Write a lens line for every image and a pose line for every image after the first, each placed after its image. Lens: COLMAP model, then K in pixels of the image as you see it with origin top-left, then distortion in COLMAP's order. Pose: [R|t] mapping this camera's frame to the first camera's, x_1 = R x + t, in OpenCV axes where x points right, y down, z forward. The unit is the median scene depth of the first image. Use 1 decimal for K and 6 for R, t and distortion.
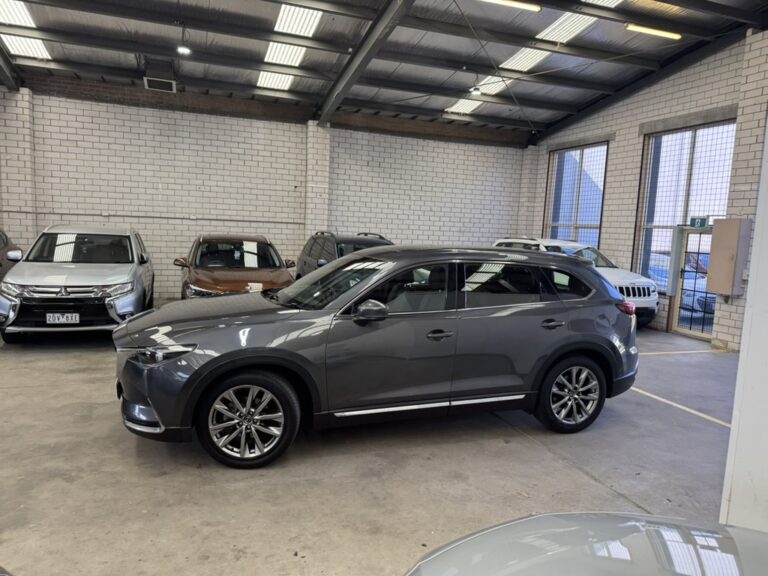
lens RADIAL K [[535.4, 0, 399.4], [0, 535.4, 290.6], [0, 0, 1]] dist [0.002315, -0.031032]
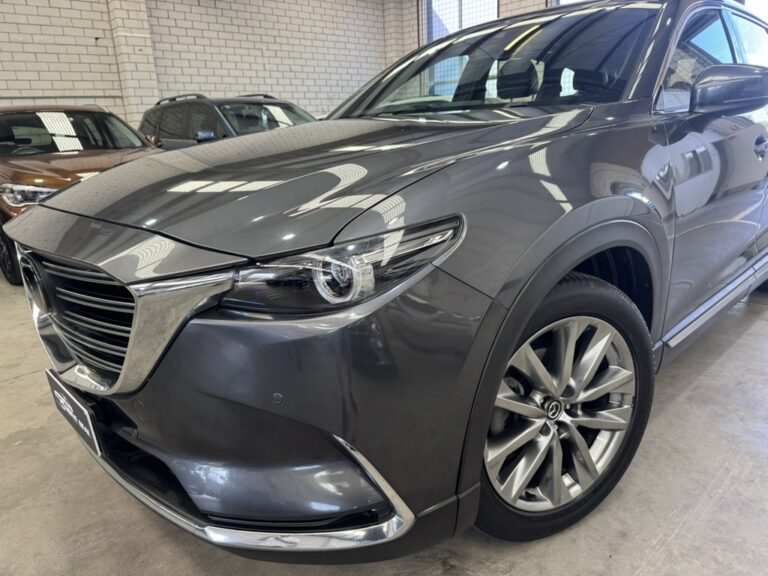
lens RADIAL K [[548.6, 0, 384.0], [0, 548.6, 288.0], [0, 0, 1]] dist [0.006481, -0.023558]
pose [[0.920348, -0.190877, 0.341359, -0.168905], [0.132297, 0.973305, 0.187550, 0.024391], [-0.368045, -0.127450, 0.921032, 0.235938]]
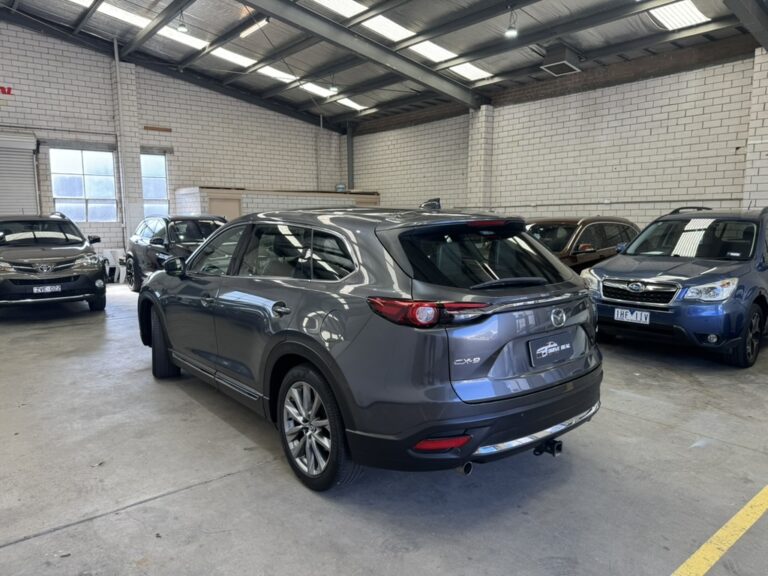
lens RADIAL K [[548.6, 0, 384.0], [0, 548.6, 288.0], [0, 0, 1]] dist [0.006481, -0.023558]
pose [[0.312653, 0.072803, -0.947073, 0.395926], [-0.083446, 0.995309, 0.048964, -0.004349], [0.946195, 0.063721, 0.317261, 0.356409]]
